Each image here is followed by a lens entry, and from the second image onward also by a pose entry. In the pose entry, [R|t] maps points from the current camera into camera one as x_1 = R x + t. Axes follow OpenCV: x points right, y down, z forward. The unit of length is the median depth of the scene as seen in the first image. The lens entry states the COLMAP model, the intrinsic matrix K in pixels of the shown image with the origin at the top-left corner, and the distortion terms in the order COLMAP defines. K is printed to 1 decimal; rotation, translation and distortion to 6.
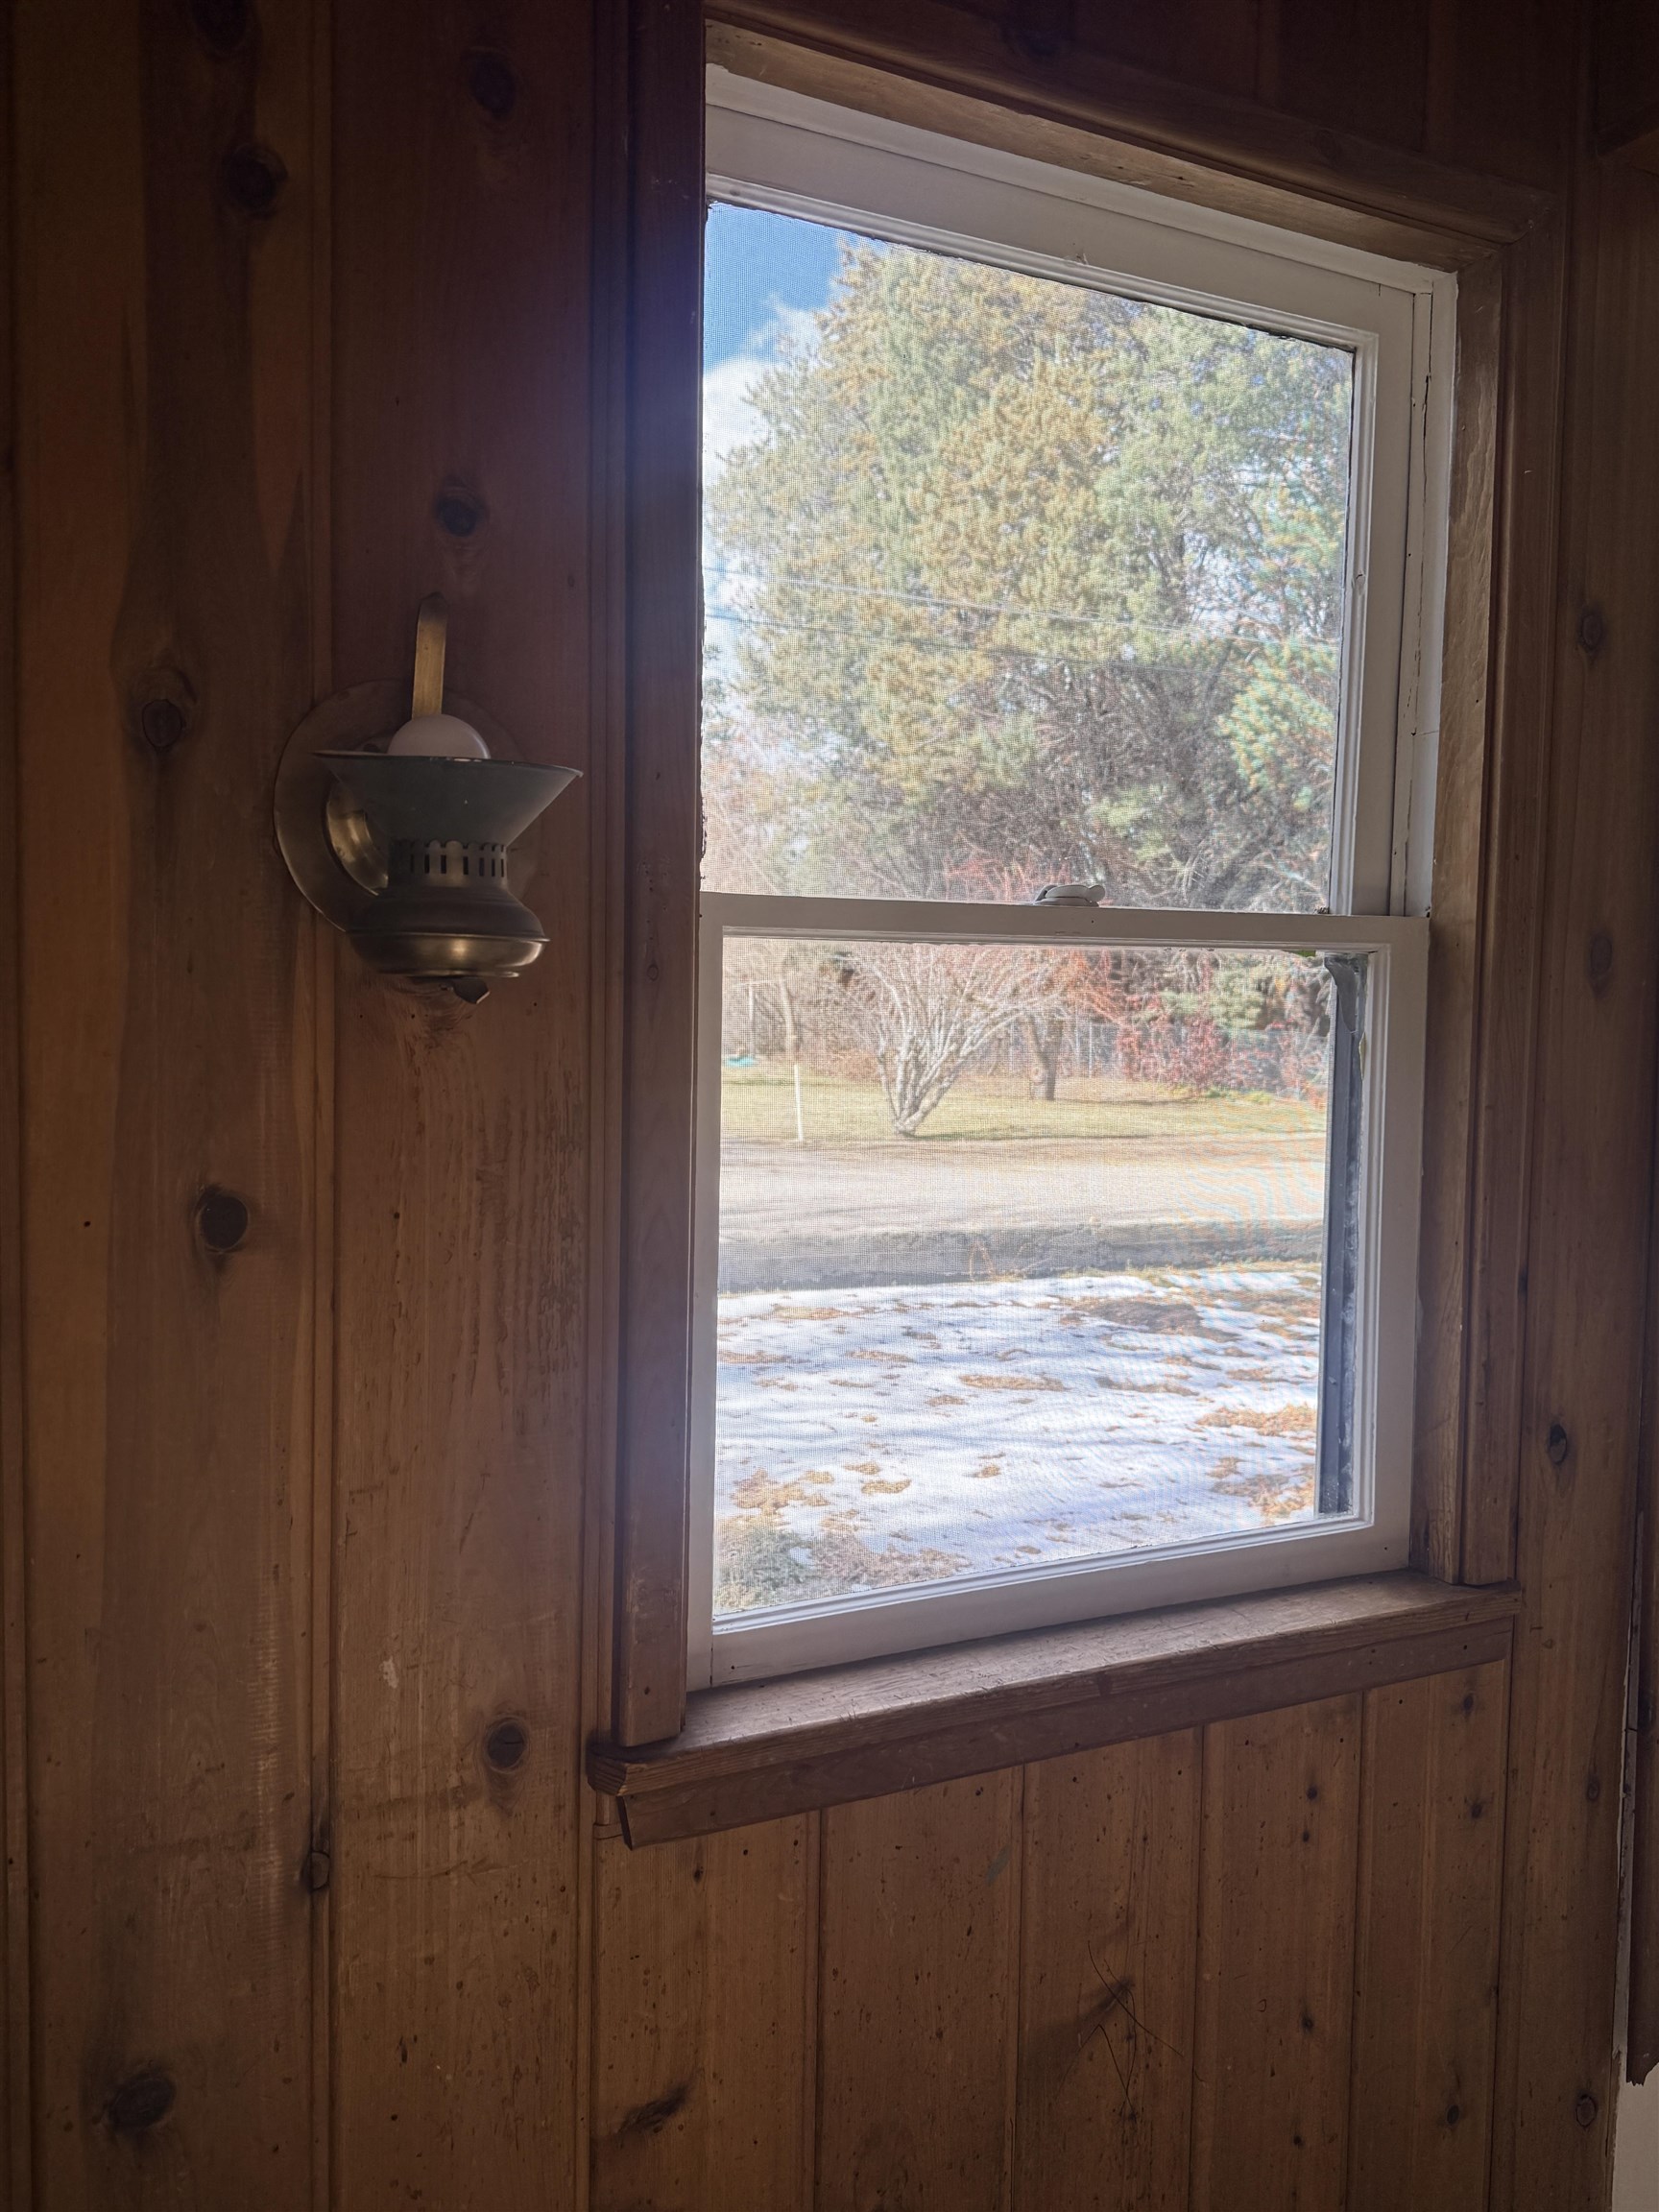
lens RADIAL K [[1736.1, 0, 831.0], [0, 1736.1, 1126.8], [0, 0, 1]] dist [0.090373, -0.141247]
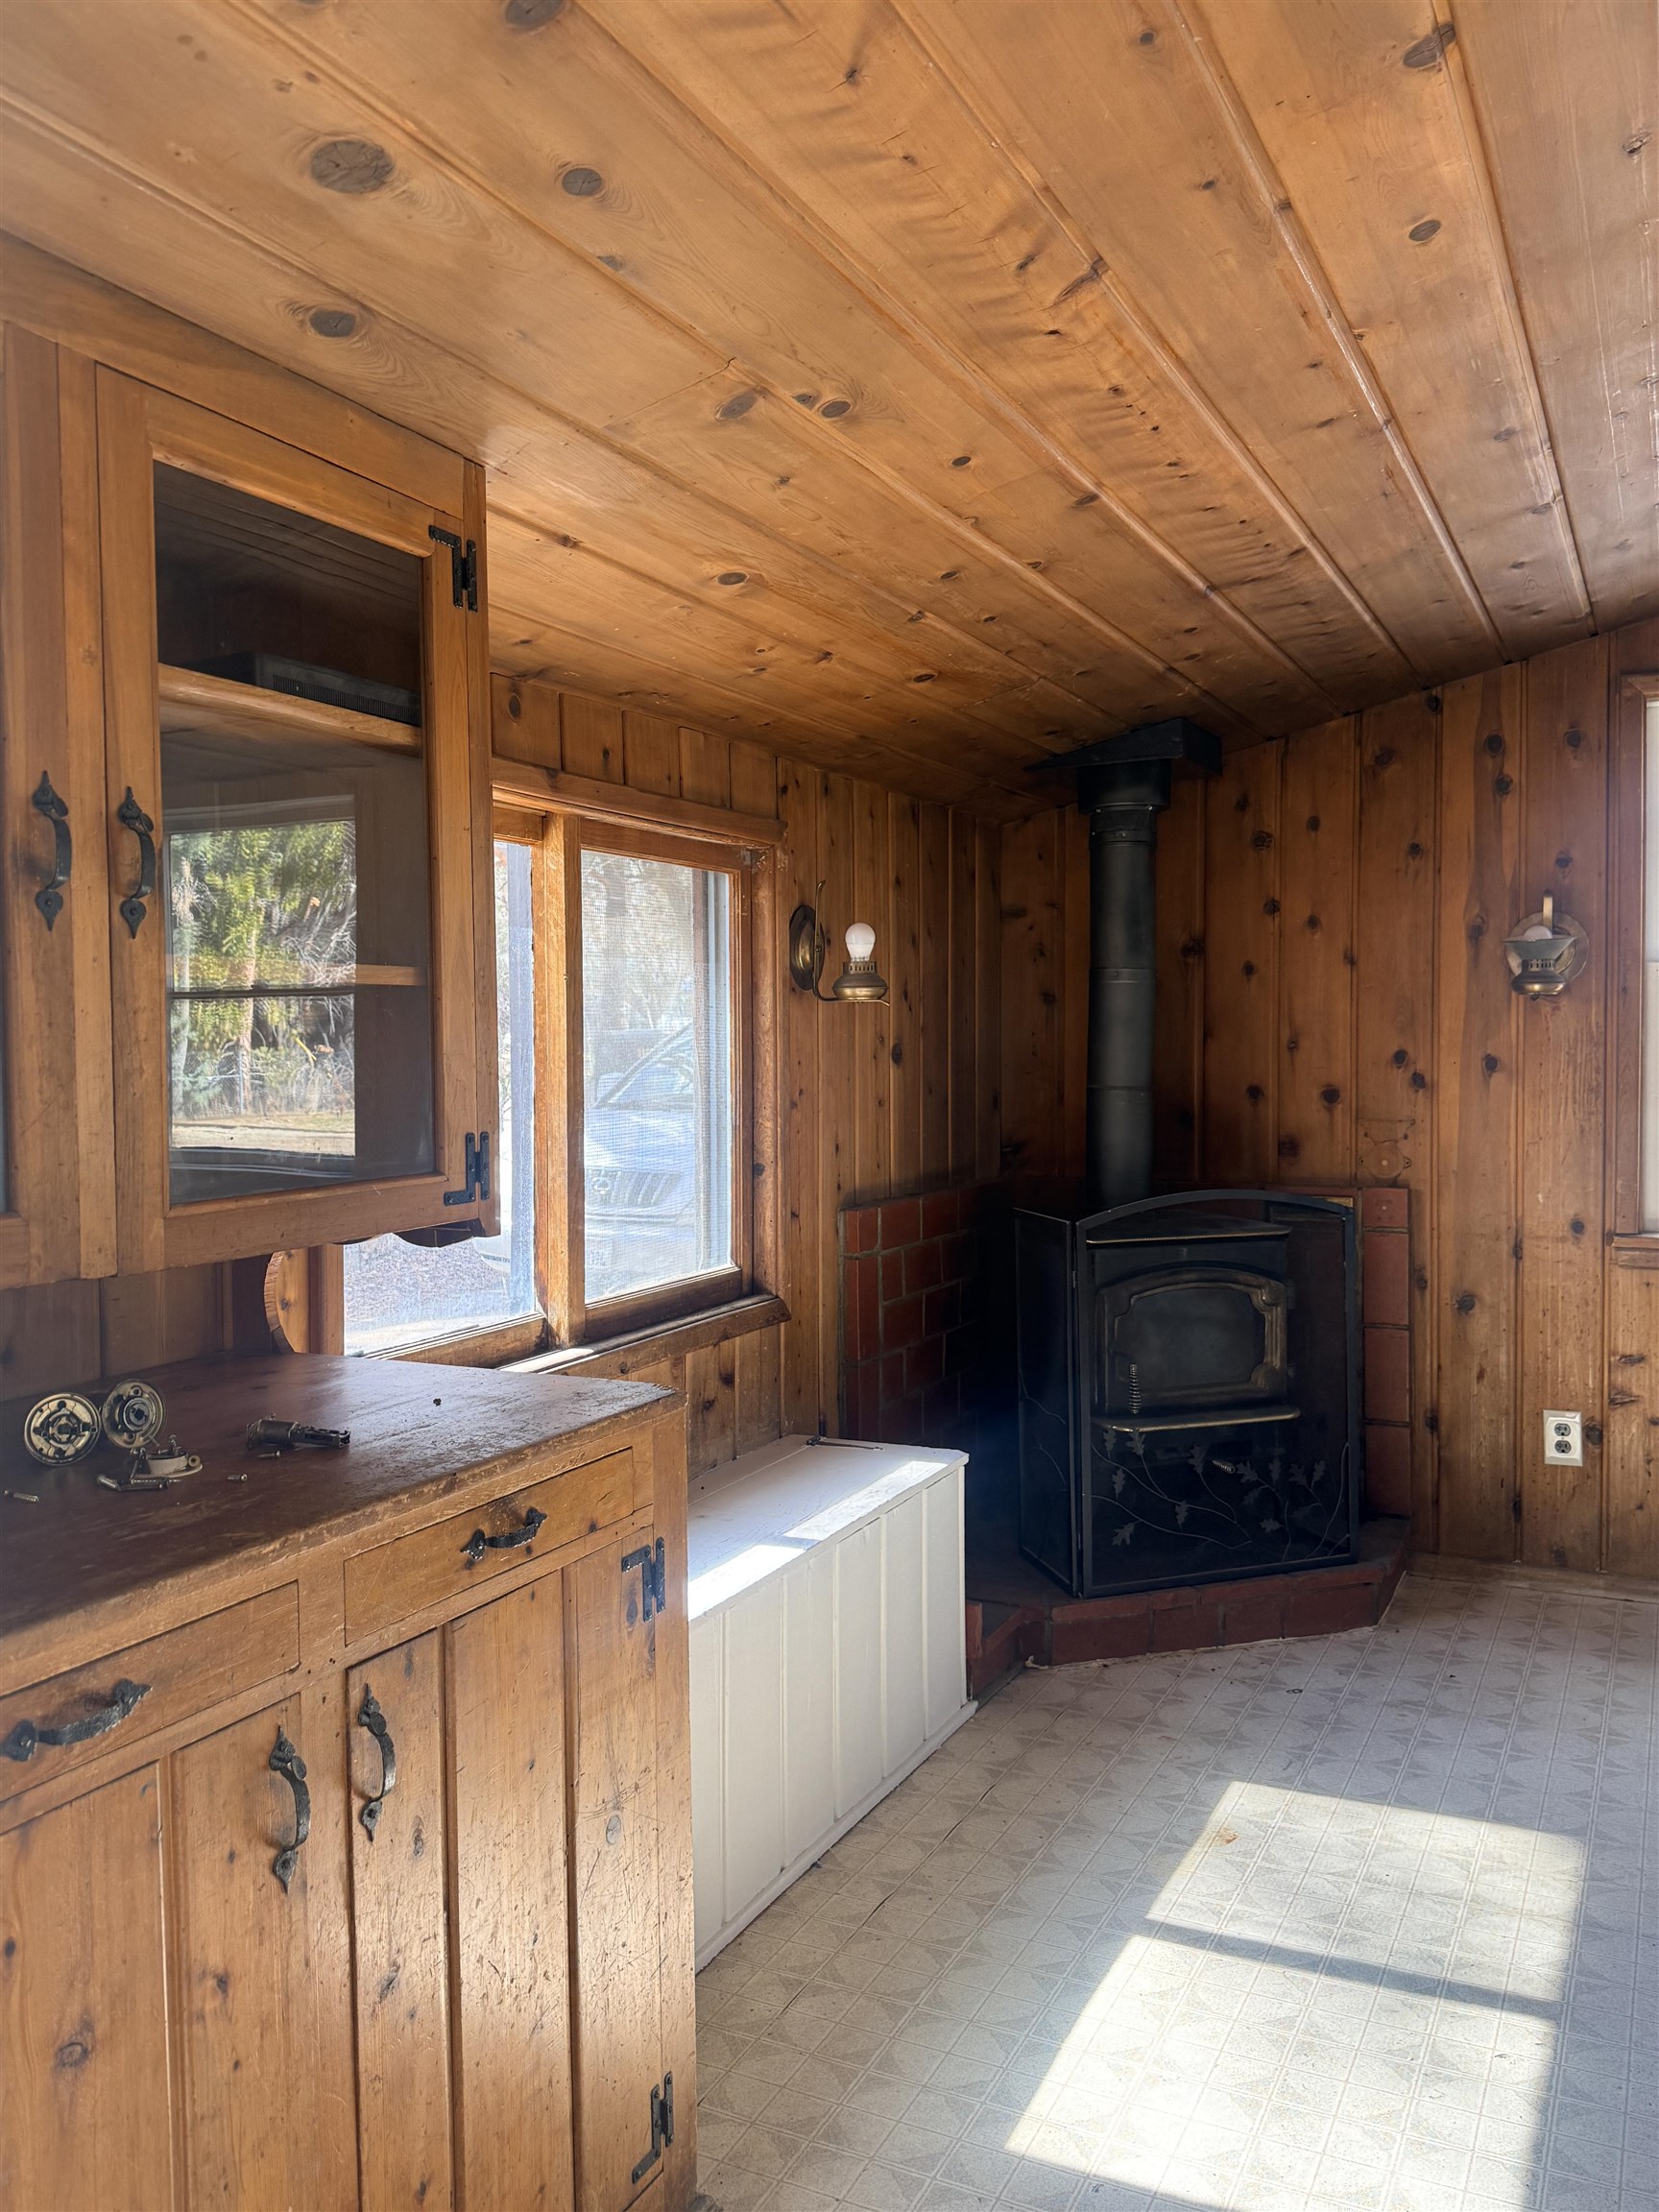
lens RADIAL K [[1736.1, 0, 819.2], [0, 1736.1, 1083.5], [0, 0, 1]] dist [0.090373, -0.141247]
pose [[0.614582, -0.000470, -0.788853, 1.558893], [-0.034367, 0.999034, -0.027369, 0.225019], [0.788104, 0.043931, 0.613972, -2.183939]]
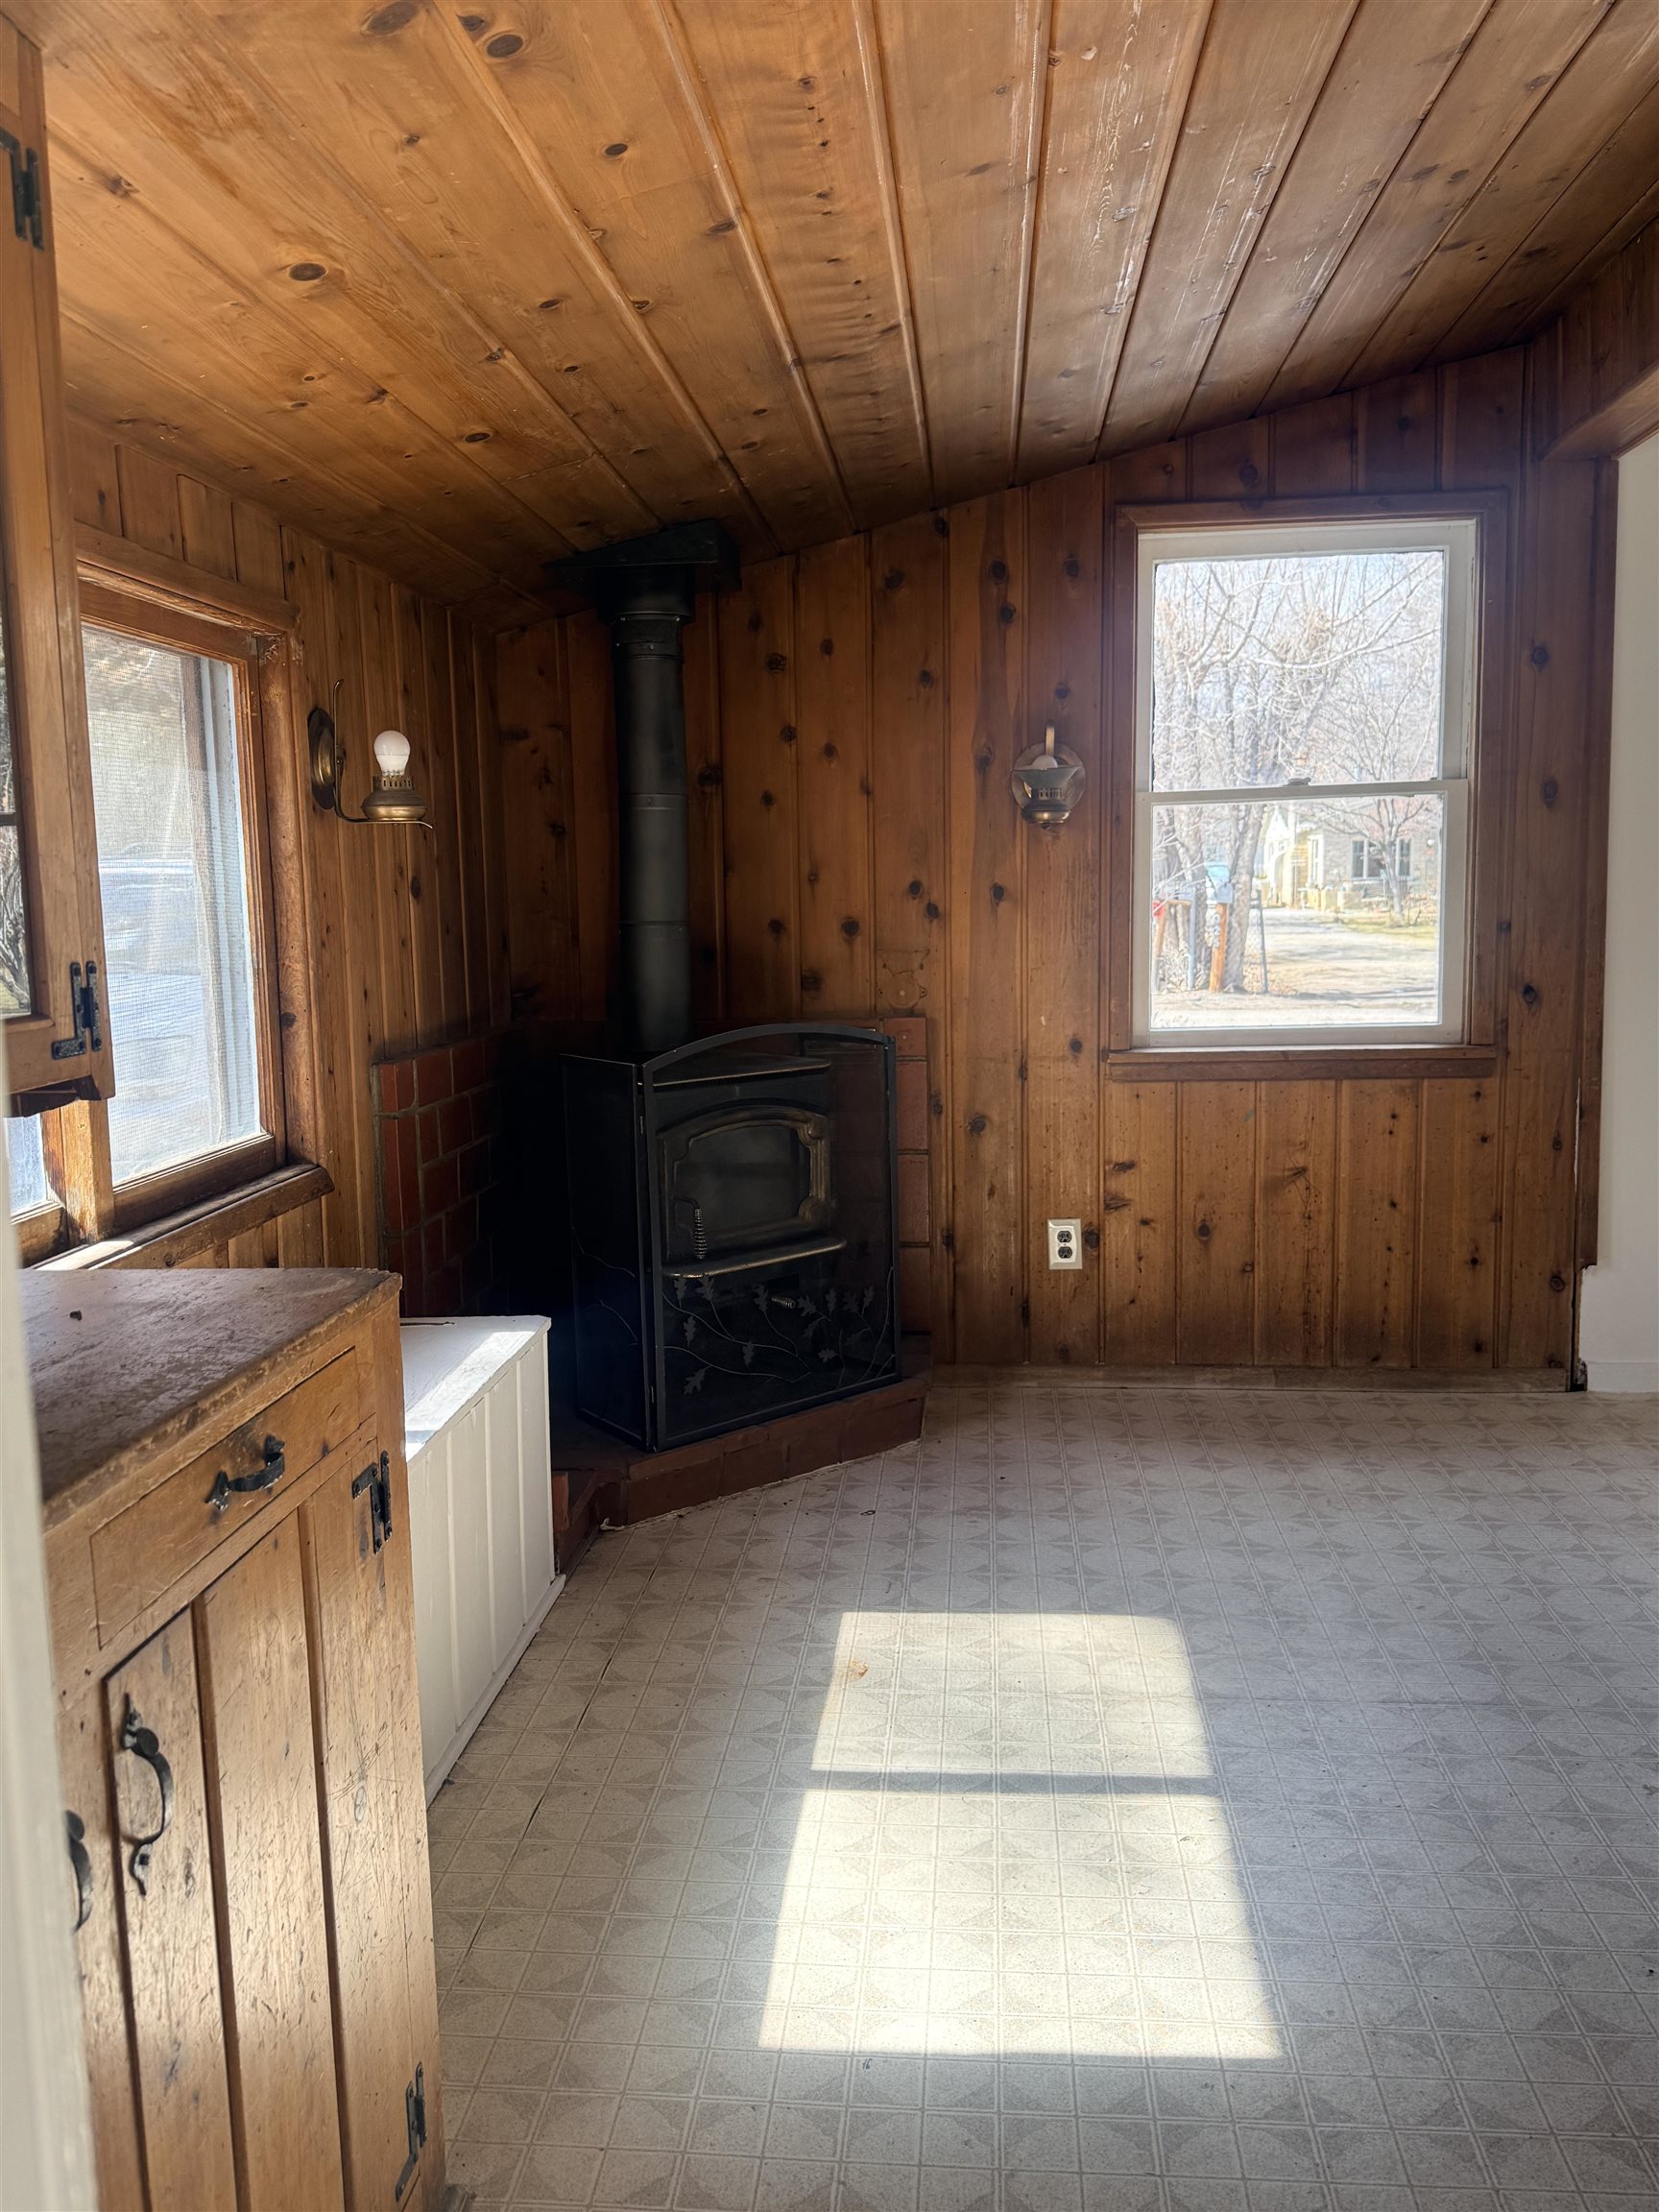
lens RADIAL K [[1736.1, 0, 814.8], [0, 1736.1, 1091.7], [0, 0, 1]] dist [0.090373, -0.141247]
pose [[0.856587, 0.026157, -0.515339, 1.158799], [0.000835, 0.998643, 0.052076, 0.265237], [0.516001, -0.045038, 0.855403, -2.237363]]
